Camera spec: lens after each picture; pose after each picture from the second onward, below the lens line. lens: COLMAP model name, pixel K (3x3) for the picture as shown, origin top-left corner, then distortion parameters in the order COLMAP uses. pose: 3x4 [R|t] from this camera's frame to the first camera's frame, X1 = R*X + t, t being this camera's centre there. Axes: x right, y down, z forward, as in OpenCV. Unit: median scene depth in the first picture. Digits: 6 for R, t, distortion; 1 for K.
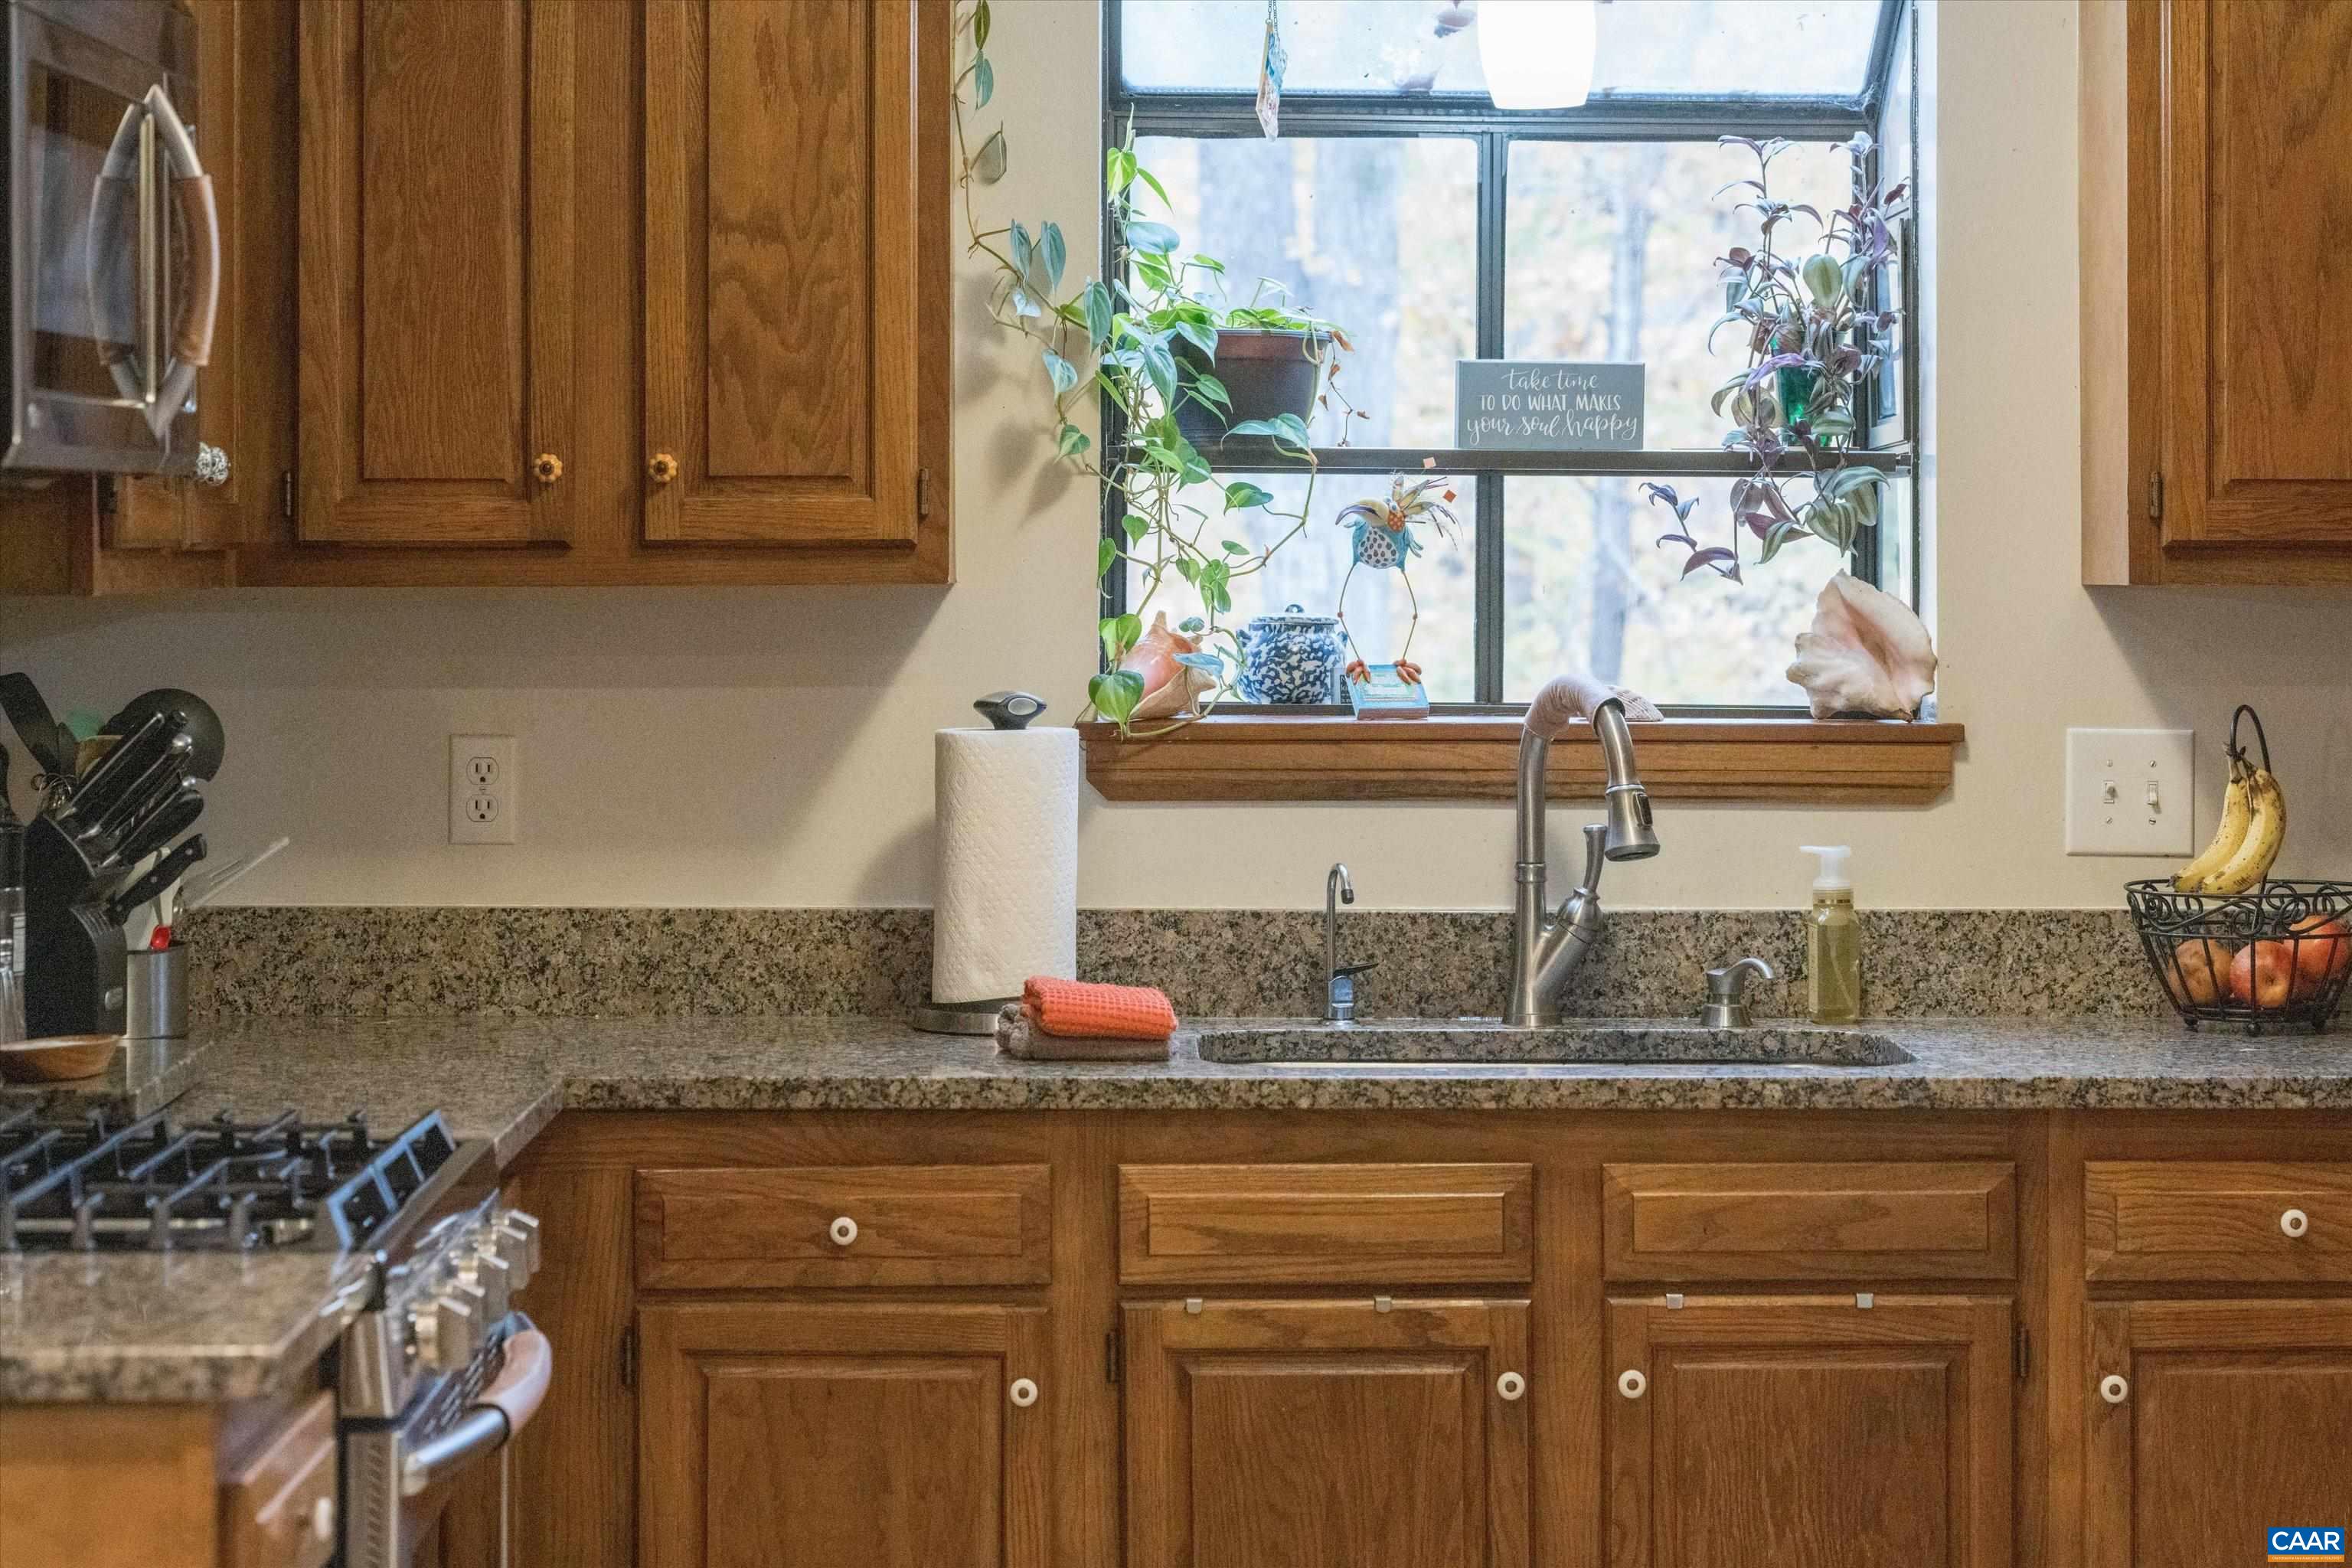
lens RADIAL K [[5416.0, 0, 1184.5], [0, 5416.0, 576.9], [0, 0, 1]] dist [0.009410, 0.000000]
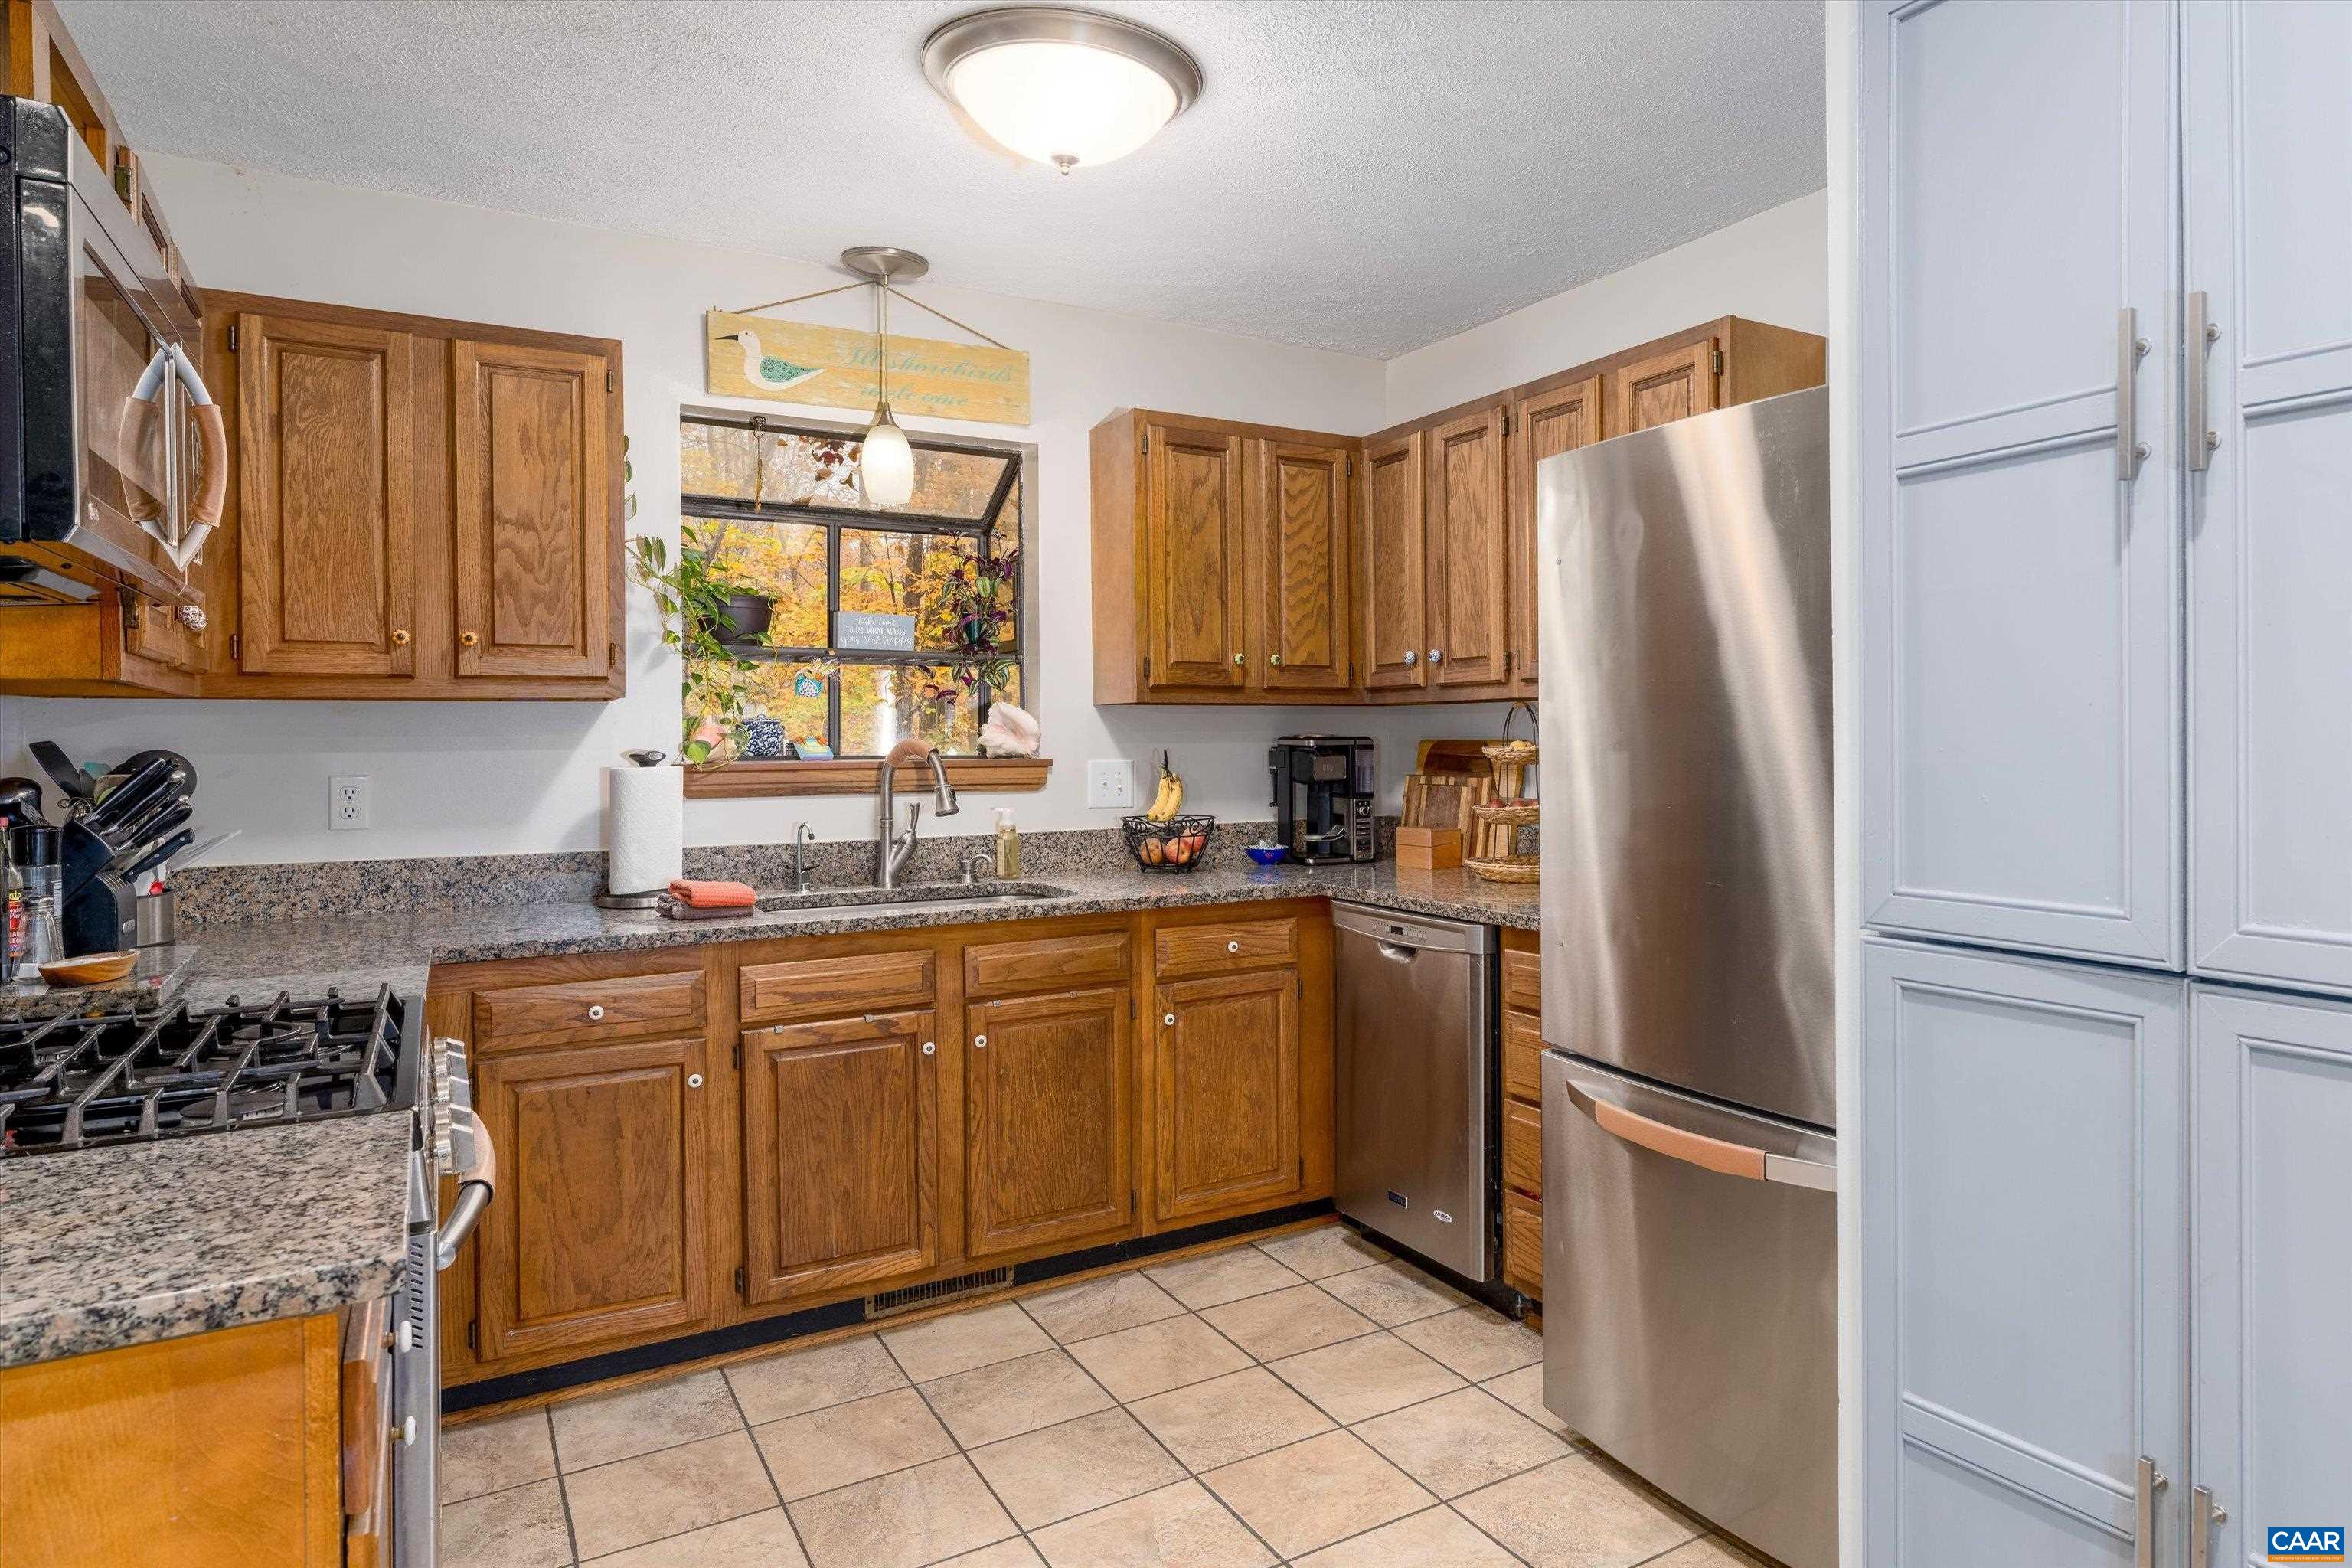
lens RADIAL K [[1352.9, 0, 1288.1], [0, 1352.9, 748.8], [0, 0, 1]] dist [-0.003011, -0.000834]
pose [[0.853486, -0.010205, 0.521016, -0.098976], [0.009506, 0.999947, 0.004013, 0.021834], [-0.521029, 0.001528, 0.853538, 0.414157]]
